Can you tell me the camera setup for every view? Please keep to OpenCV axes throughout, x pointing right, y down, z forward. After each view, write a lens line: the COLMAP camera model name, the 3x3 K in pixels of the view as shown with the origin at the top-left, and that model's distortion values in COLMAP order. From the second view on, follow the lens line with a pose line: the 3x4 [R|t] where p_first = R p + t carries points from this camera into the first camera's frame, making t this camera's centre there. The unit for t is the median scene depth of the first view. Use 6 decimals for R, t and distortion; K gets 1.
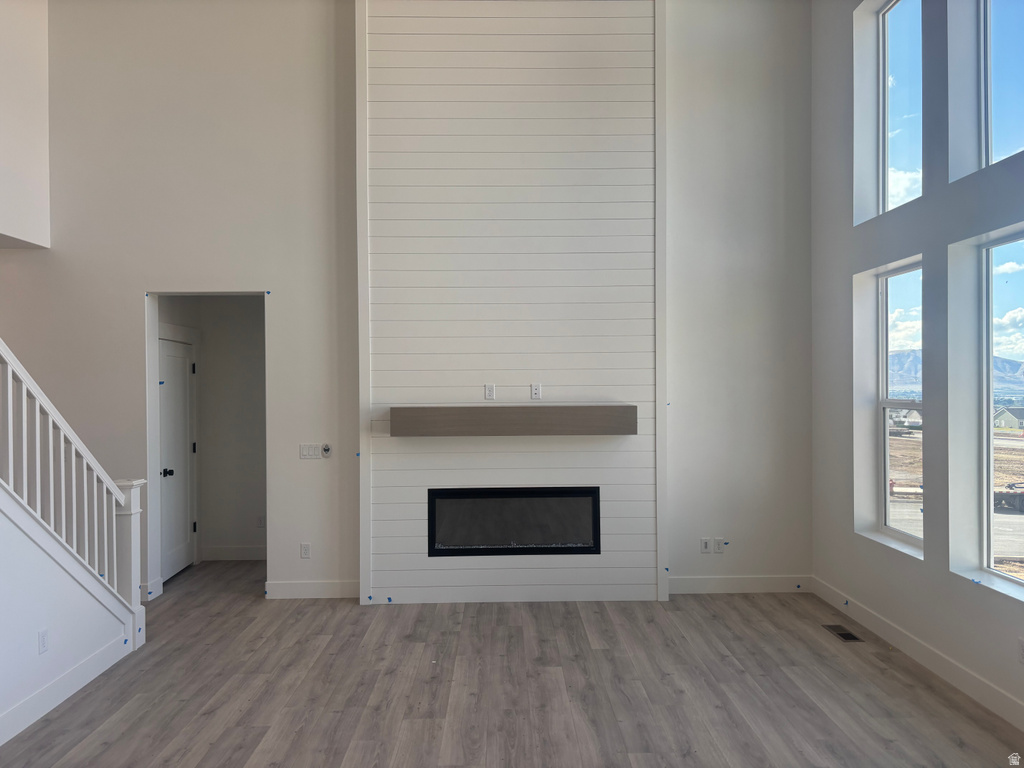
lens RADIAL K [[777.3, 0, 509.5], [0, 777.3, 388.5], [0, 0, 1]] dist [0.044006, -0.018092]
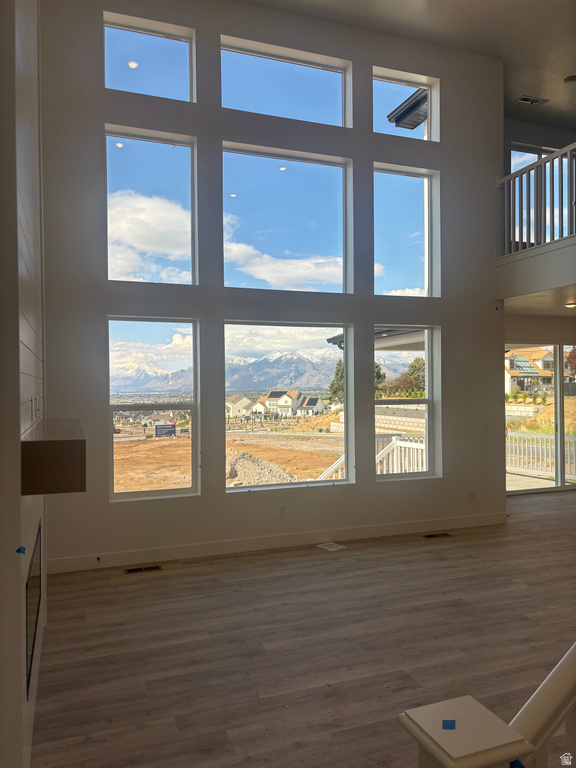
lens RADIAL K [[583.0, 0, 284.7], [0, 583.0, 385.5], [0, 0, 1]] dist [0.044006, -0.018092]
pose [[-0.338999, 0.011940, 0.940711, -0.740958], [0.012674, 0.999887, -0.008124, -0.011604], [-0.940701, 0.009169, -0.339112, 1.238757]]
